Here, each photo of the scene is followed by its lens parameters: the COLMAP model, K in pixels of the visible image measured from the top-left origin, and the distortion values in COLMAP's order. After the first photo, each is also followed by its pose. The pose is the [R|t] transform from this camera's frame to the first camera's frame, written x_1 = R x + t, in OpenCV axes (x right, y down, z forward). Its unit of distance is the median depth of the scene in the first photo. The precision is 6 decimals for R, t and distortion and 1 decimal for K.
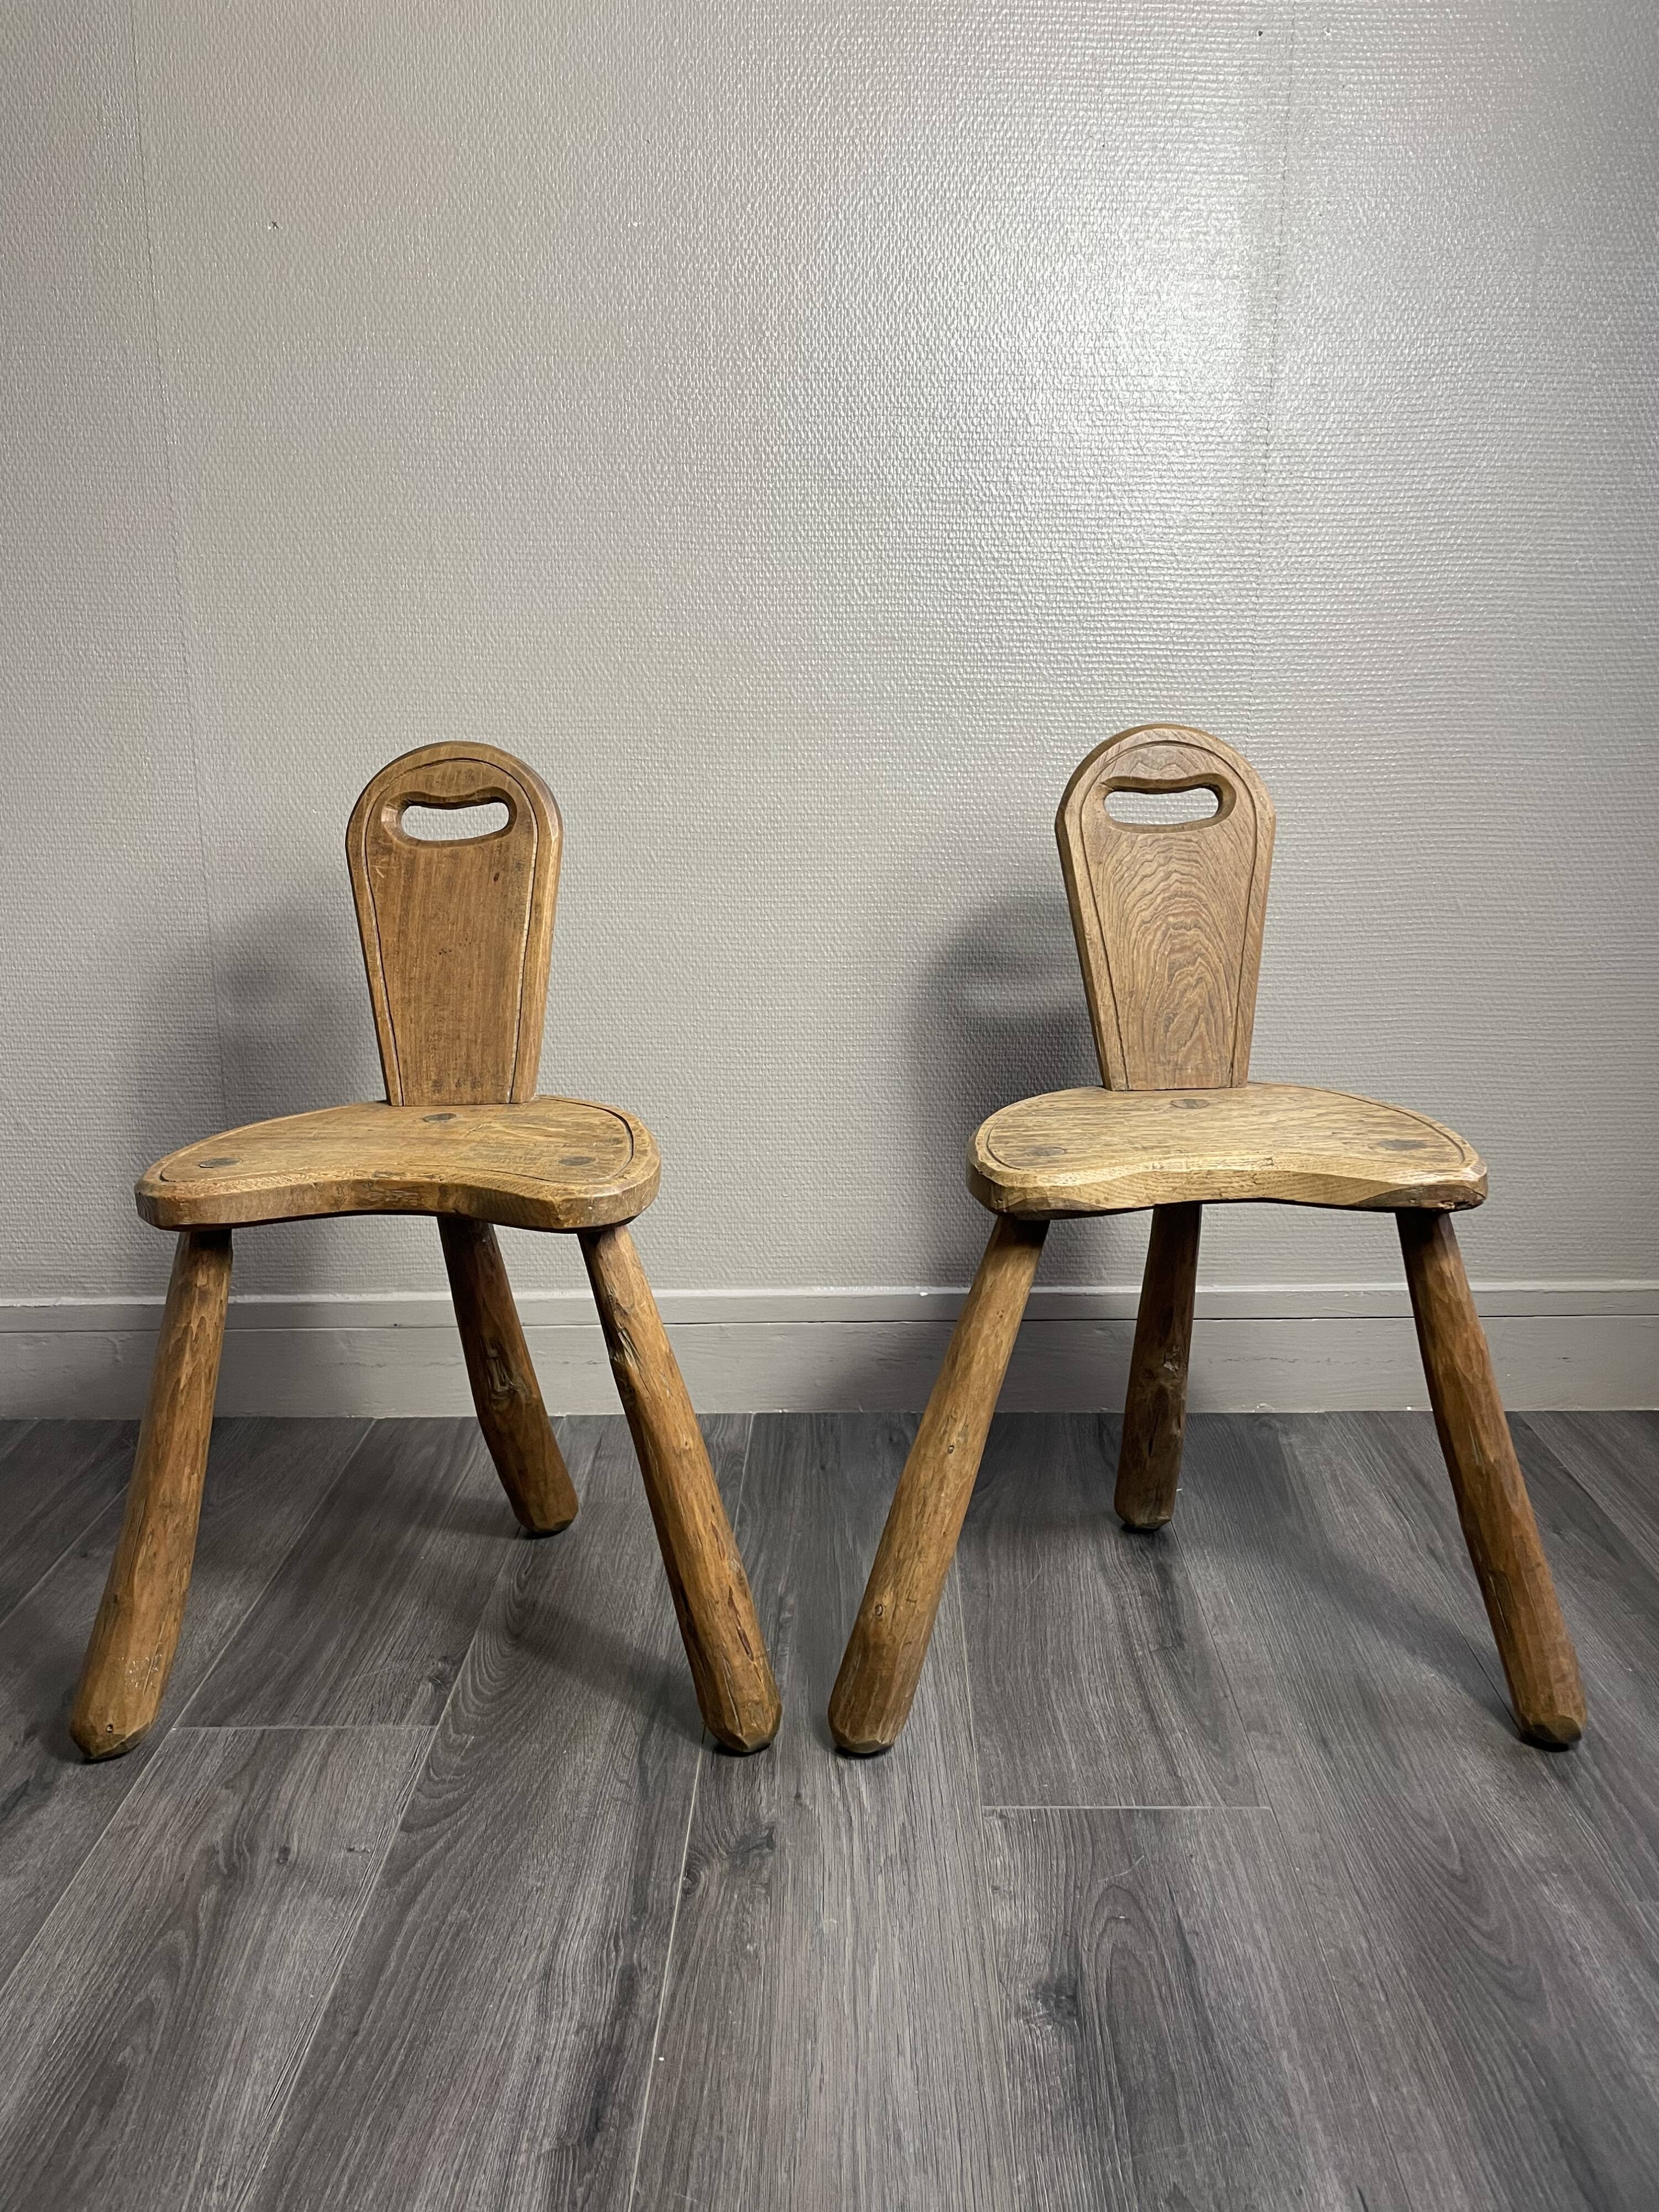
lens RADIAL K [[1722.0, 0, 827.2], [0, 1722.0, 1090.8], [0, 0, 1]] dist [0.089248, -0.126934]
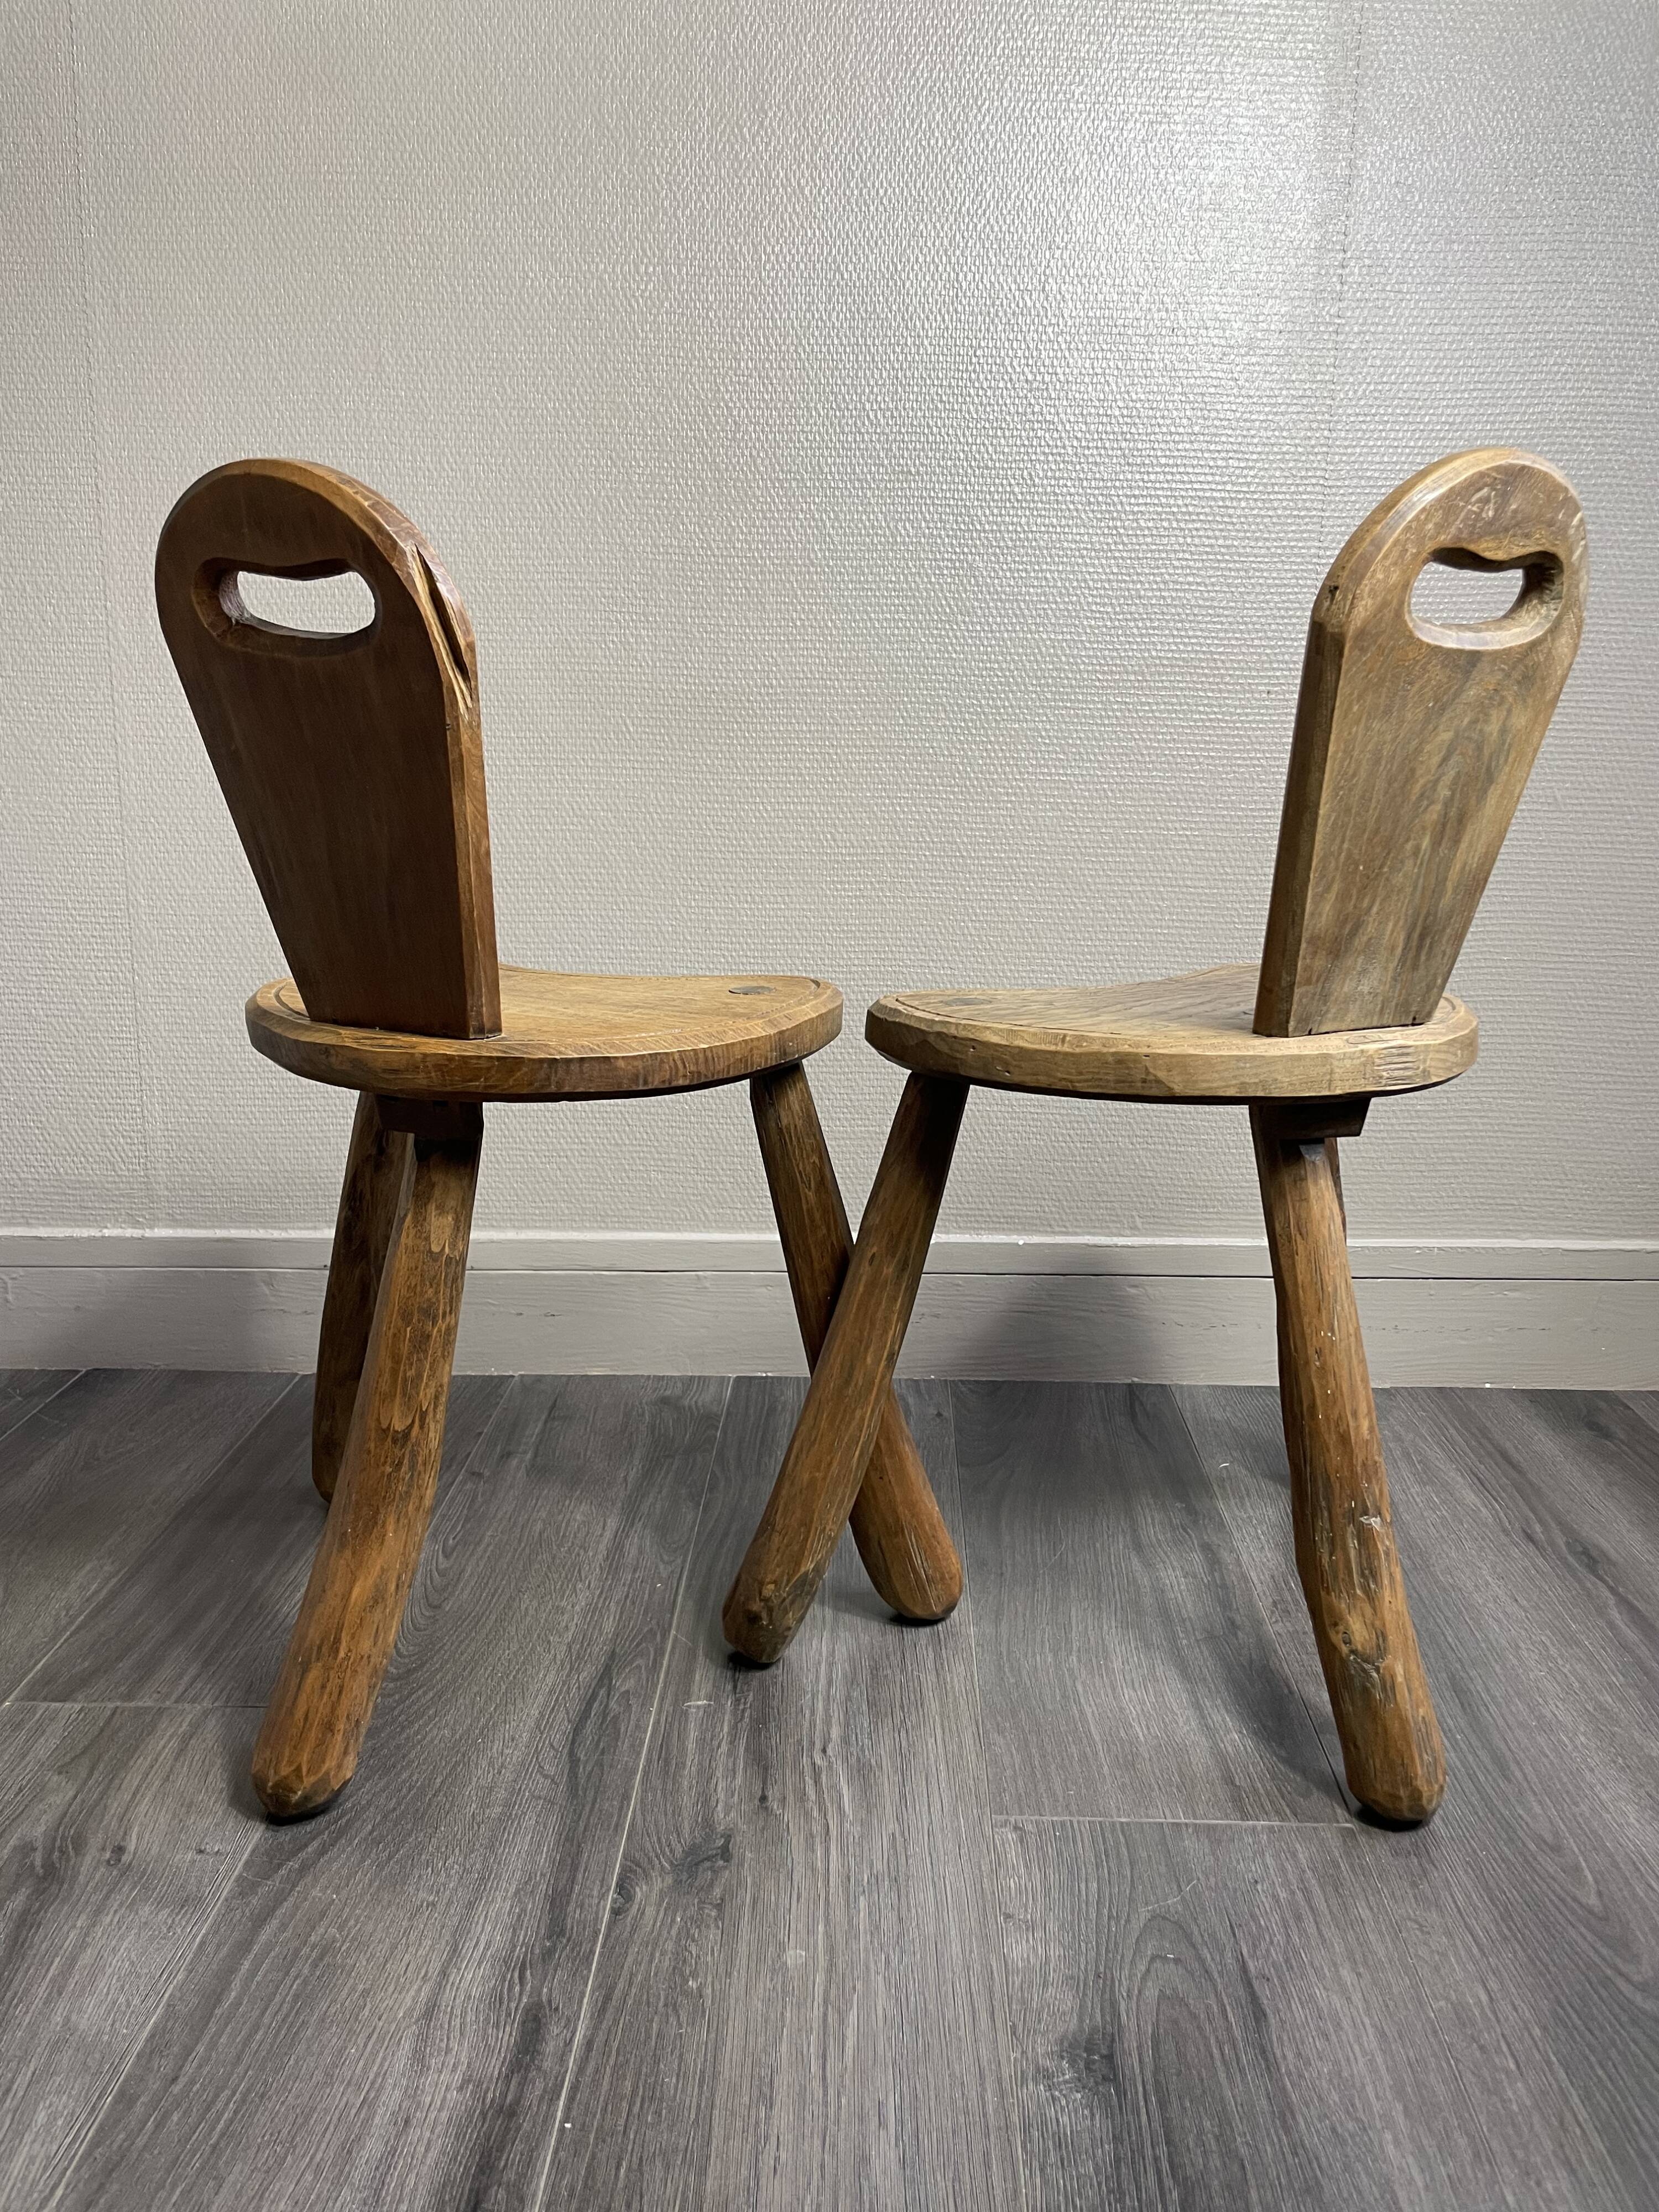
lens RADIAL K [[1715.5, 0, 826.4], [0, 1715.5, 1097.6], [0, 0, 1]] dist [0.086475, -0.124777]
pose [[0.999790, 0.019123, -0.007421, 0.012588], [-0.019329, 0.999399, -0.028770, 0.107533], [0.006866, 0.028907, 0.999559, 0.196472]]
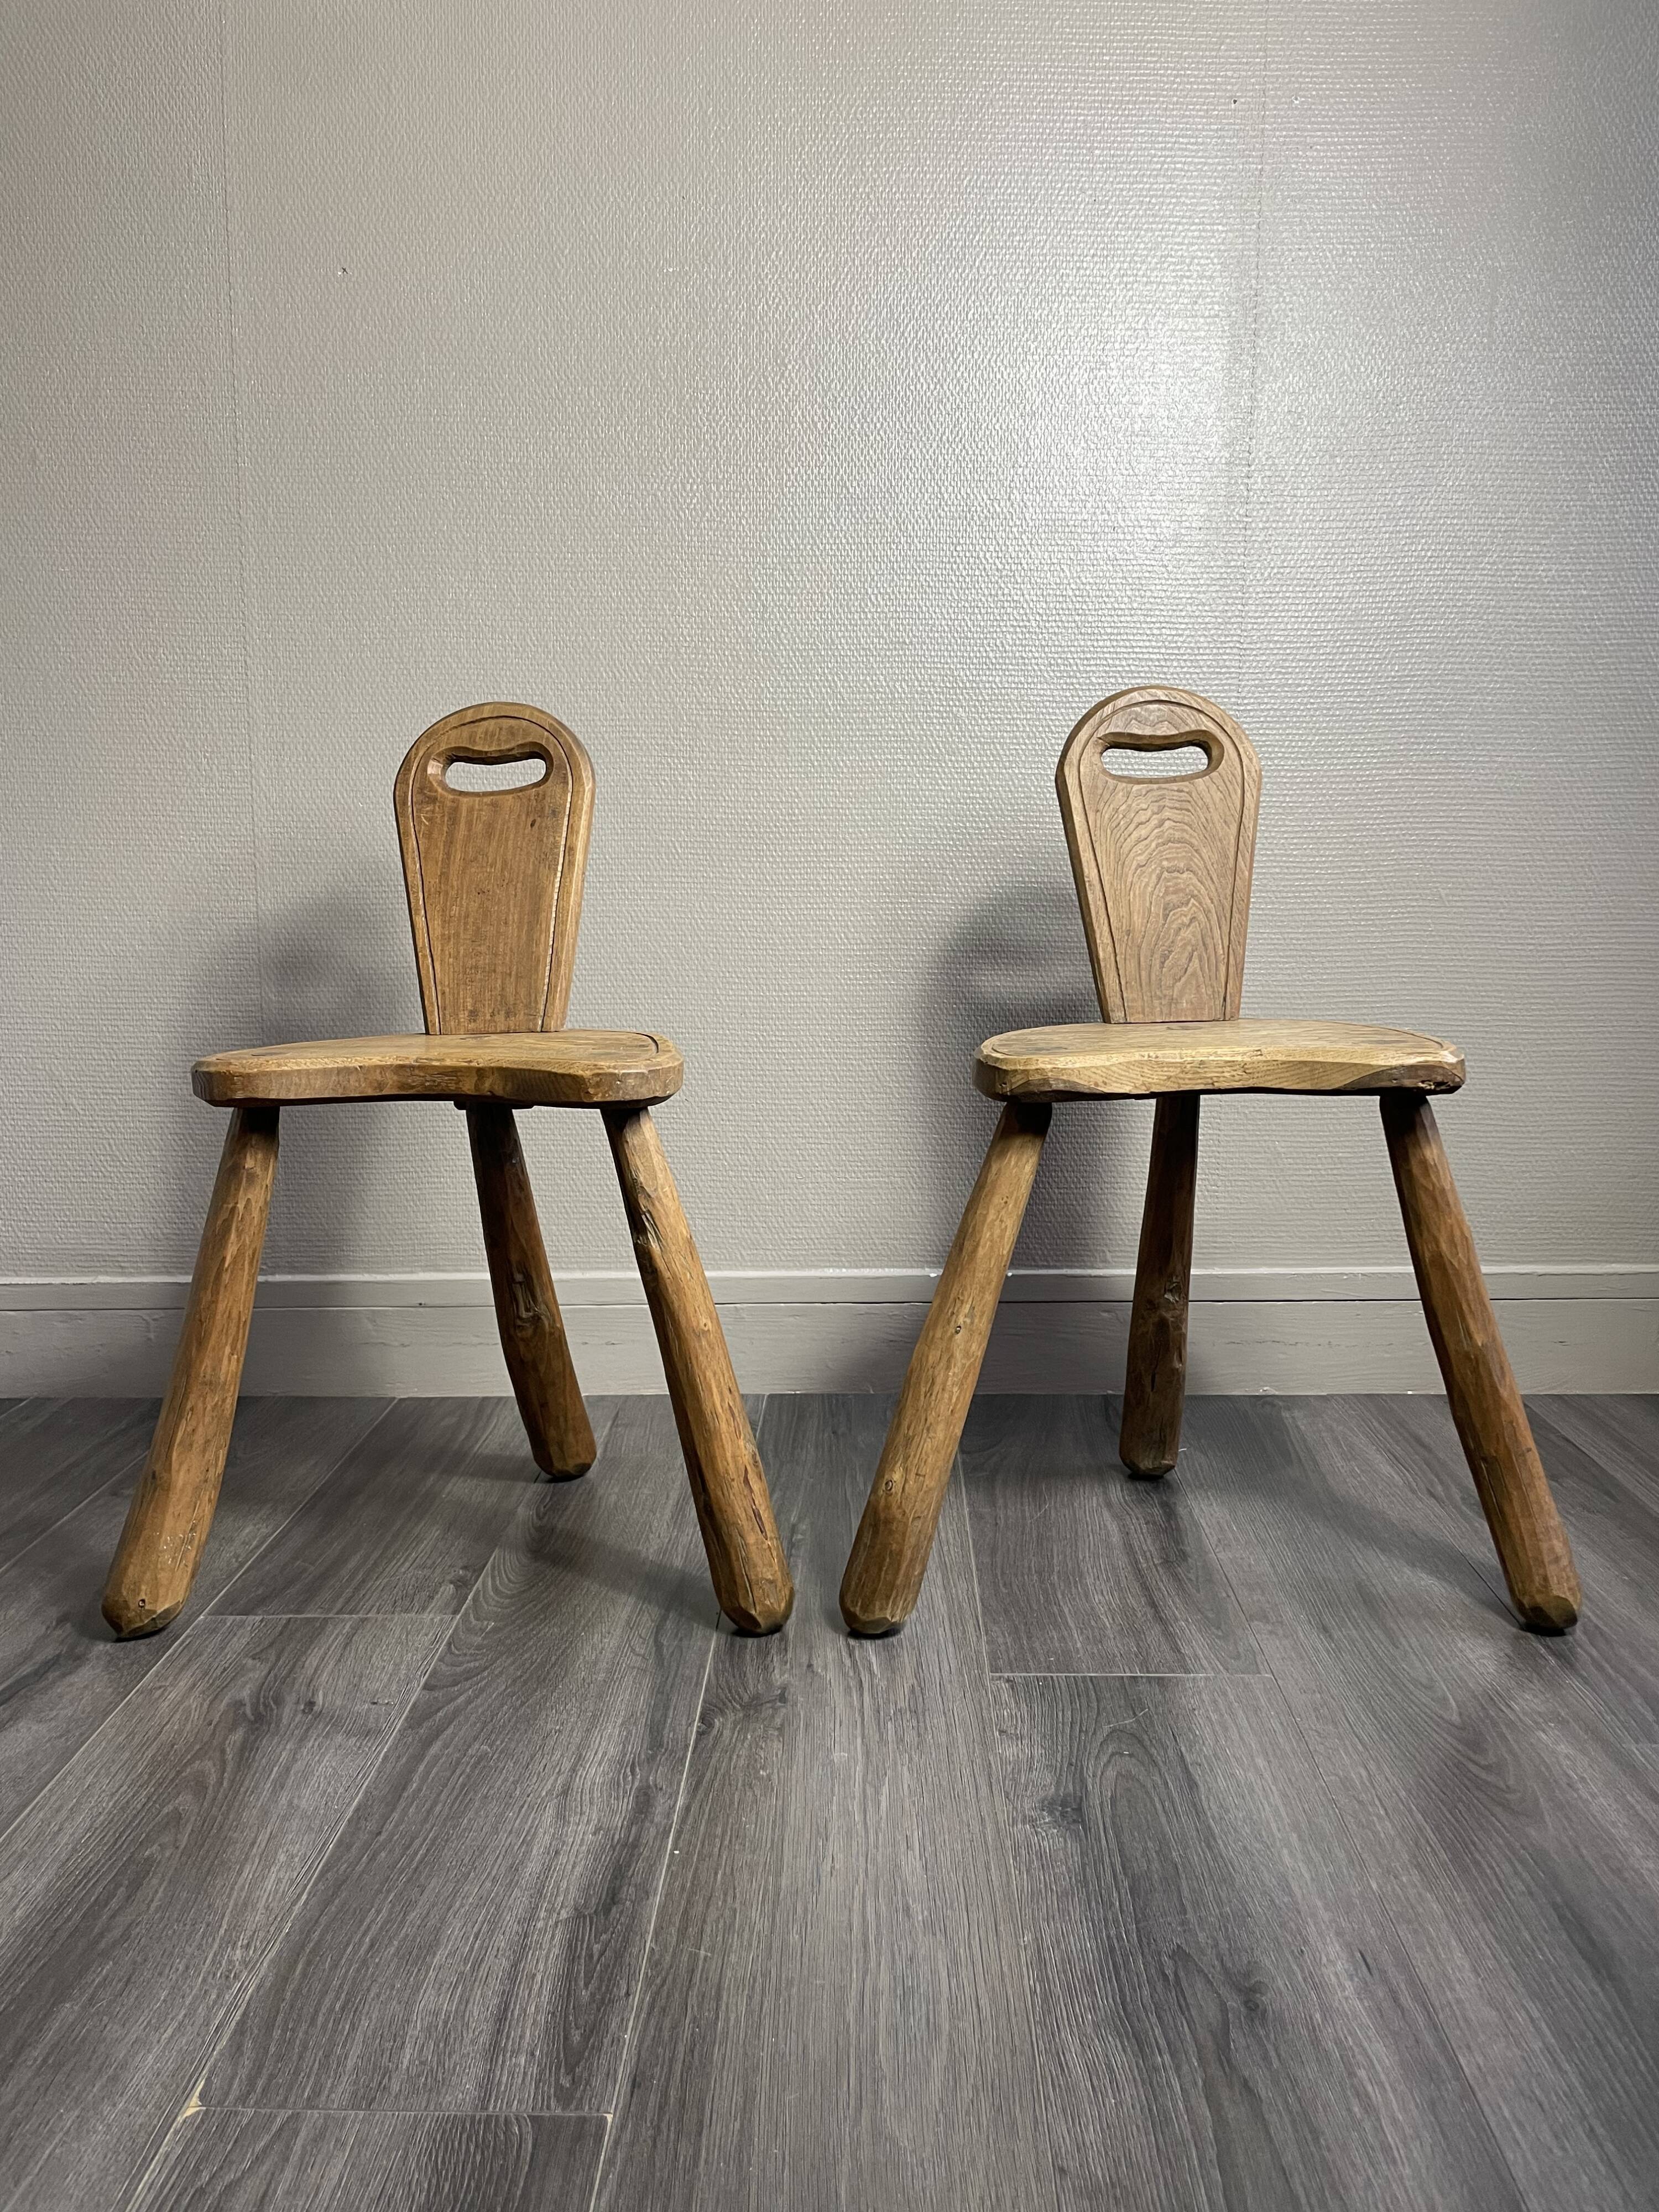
lens RADIAL K [[1725.7, 0, 822.8], [0, 1725.7, 1107.7], [0, 0, 1]] dist [0.092767, -0.133304]
pose [[0.999945, 0.004764, -0.009320, -0.001224], [-0.005723, 0.994378, -0.105735, 0.193446], [0.008764, 0.105783, 0.994351, -0.055951]]
